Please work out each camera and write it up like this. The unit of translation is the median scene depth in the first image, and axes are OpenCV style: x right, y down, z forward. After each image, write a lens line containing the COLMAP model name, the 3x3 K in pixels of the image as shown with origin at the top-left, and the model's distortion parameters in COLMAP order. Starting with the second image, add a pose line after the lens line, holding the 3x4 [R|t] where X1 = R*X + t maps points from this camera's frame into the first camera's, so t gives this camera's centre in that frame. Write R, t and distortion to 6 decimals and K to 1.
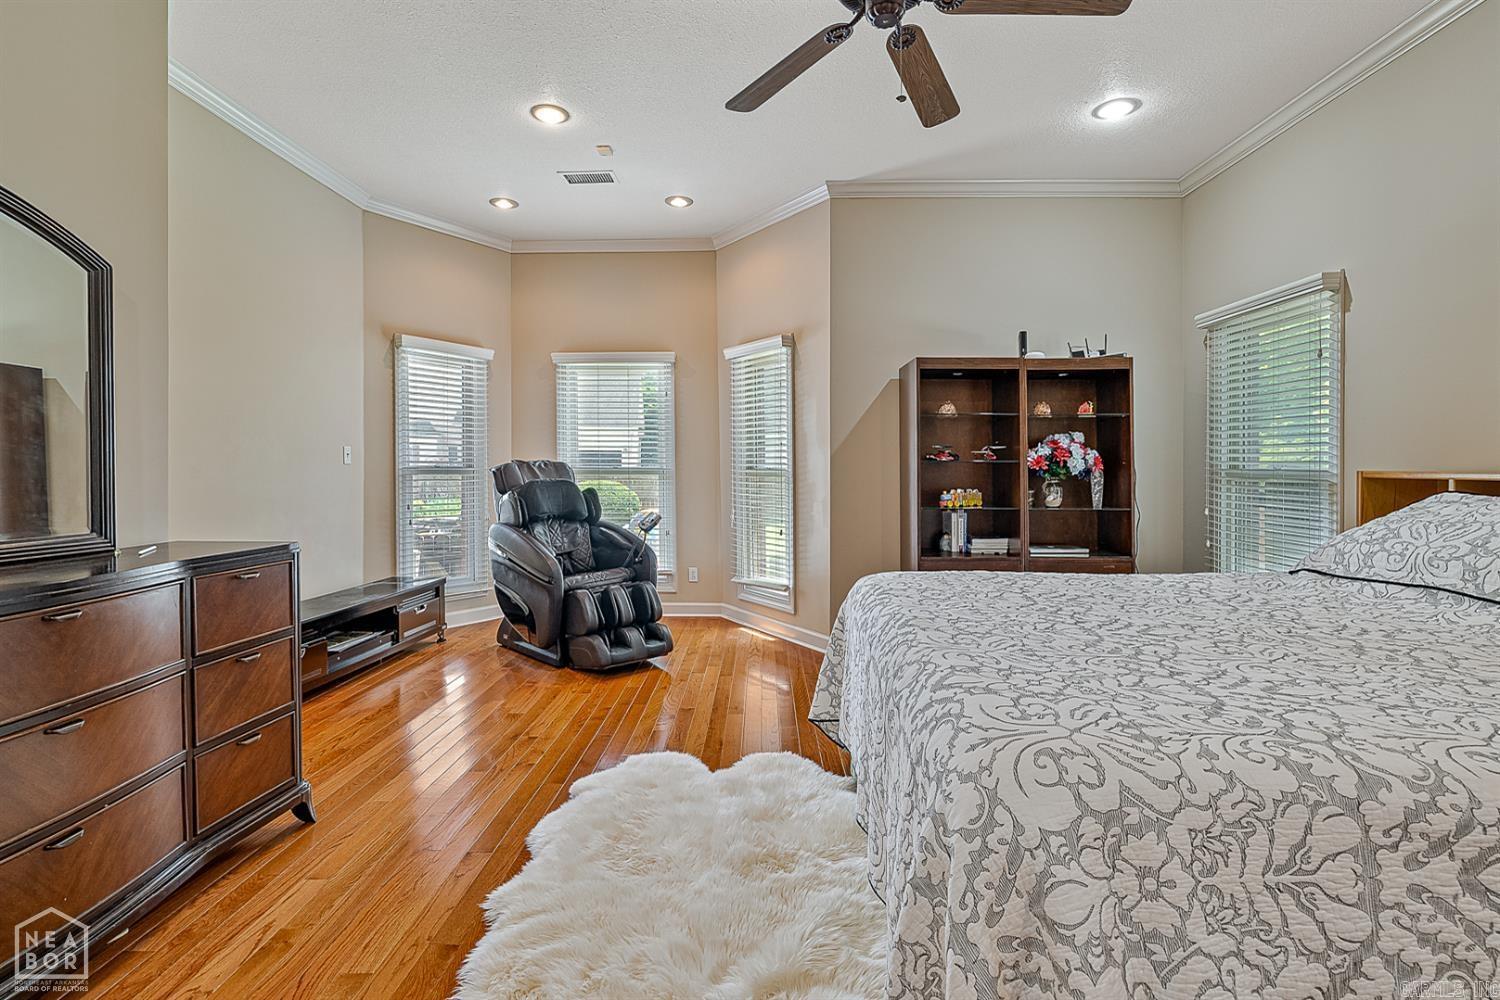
lens RADIAL K [[707.7, 0, 752.5], [0, 707.7, 484.3], [0, 0, 1]] dist [-0.005638, 0.001496]
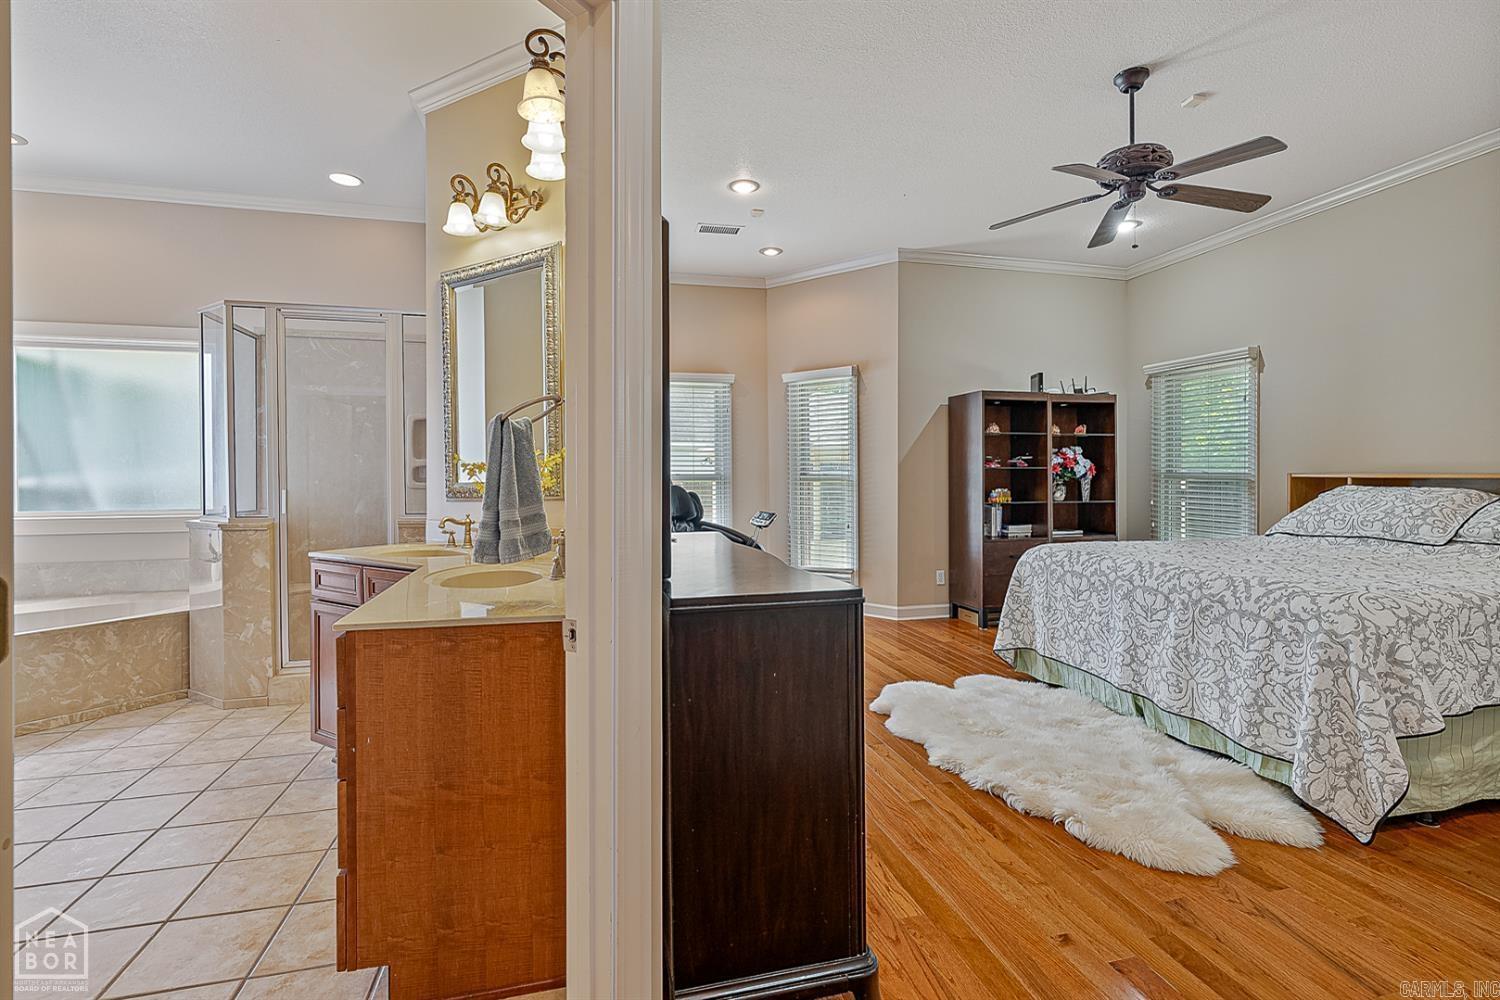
lens RADIAL K [[707.7, 0, 745.3], [0, 707.7, 497.0], [0, 0, 1]] dist [-0.005638, 0.001496]
pose [[0.961455, -0.013896, 0.274610, -0.574412], [0.011716, 0.999885, 0.009579, 0.003984], [-0.274712, -0.005993, 0.961508, -0.165269]]
